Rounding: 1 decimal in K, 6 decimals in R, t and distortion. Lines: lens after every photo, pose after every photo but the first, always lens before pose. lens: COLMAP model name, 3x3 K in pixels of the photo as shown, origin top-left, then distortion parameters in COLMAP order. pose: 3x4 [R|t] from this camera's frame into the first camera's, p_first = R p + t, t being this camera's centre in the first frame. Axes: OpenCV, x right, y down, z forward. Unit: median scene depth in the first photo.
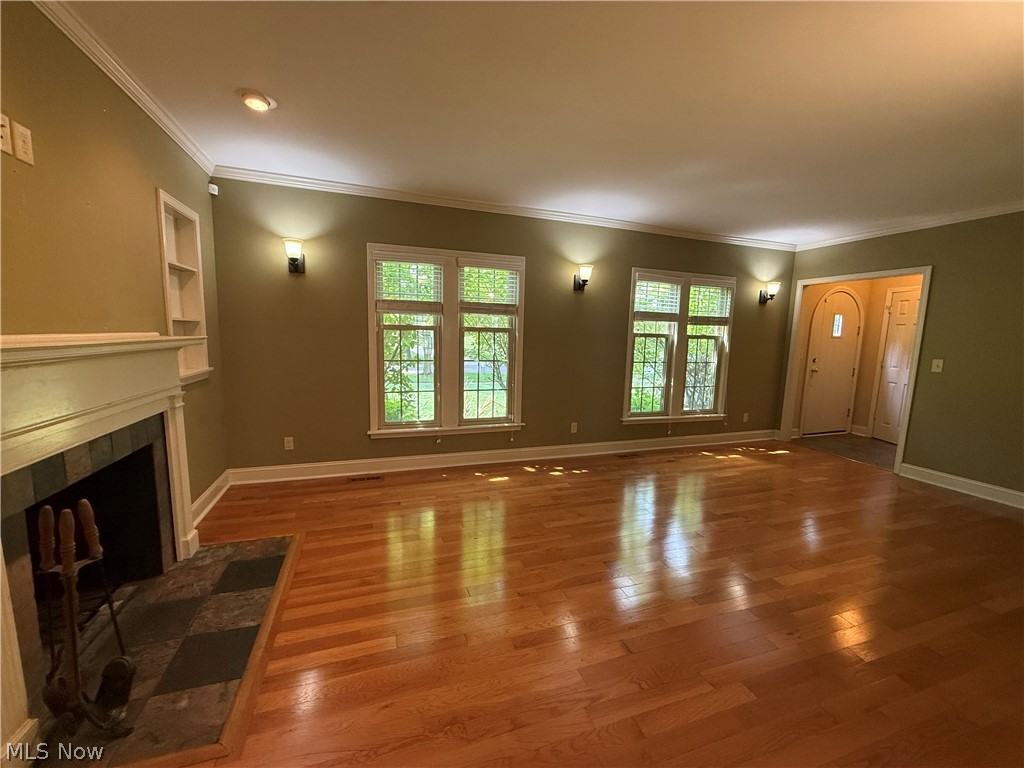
lens RADIAL K [[409.5, 0, 508.9], [0, 409.5, 384.7], [0, 0, 1]] dist [0.002247, 0.000243]
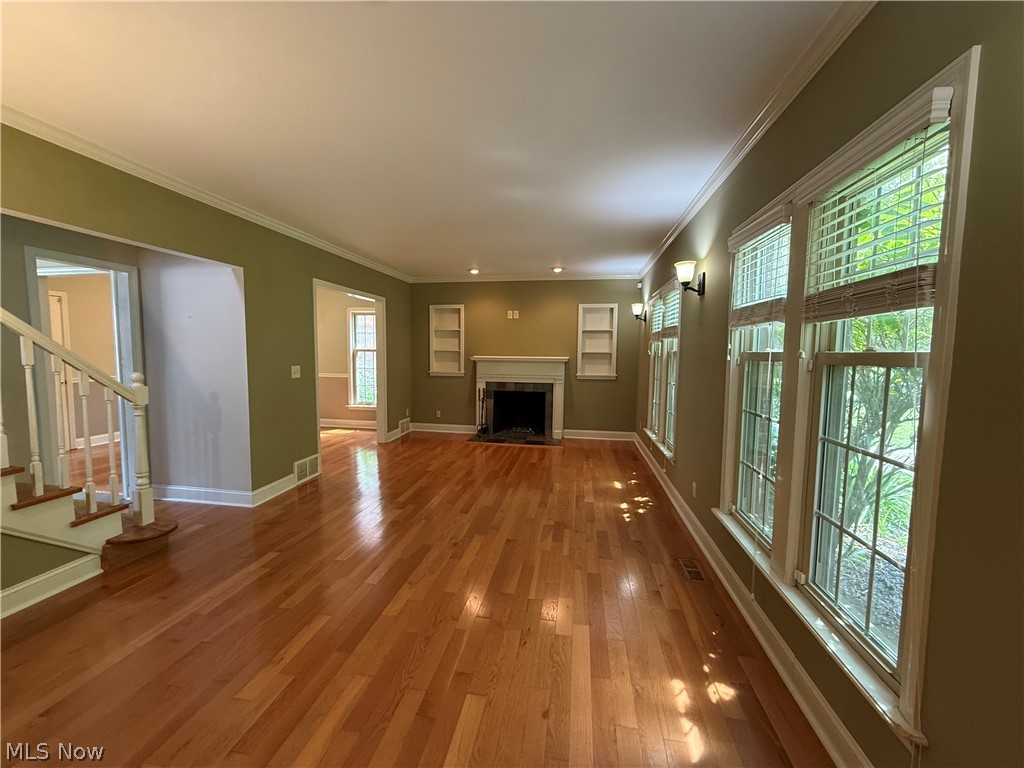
lens RADIAL K [[409.5, 0, 508.9], [0, 409.5, 384.7], [0, 0, 1]] dist [0.002247, 0.000243]
pose [[-0.480800, 0.038230, -0.875996, 1.016350], [-0.136767, 0.983551, 0.117990, -0.122142], [0.866098, 0.176536, -0.467663, 1.134649]]
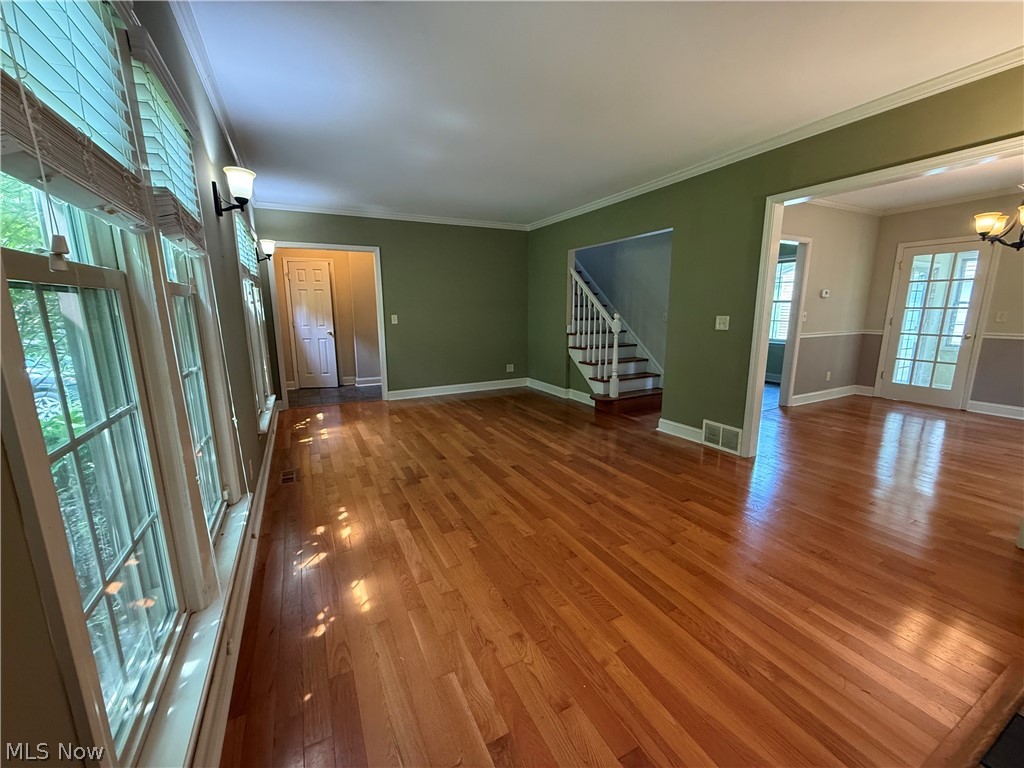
lens RADIAL K [[409.5, 0, 508.9], [0, 409.5, 384.7], [0, 0, 1]] dist [0.002247, 0.000243]
pose [[-0.137547, -0.210553, 0.967858, -0.454569], [0.135292, 0.963993, 0.228939, -0.099543], [-0.981212, 0.162433, -0.104108, 0.770805]]
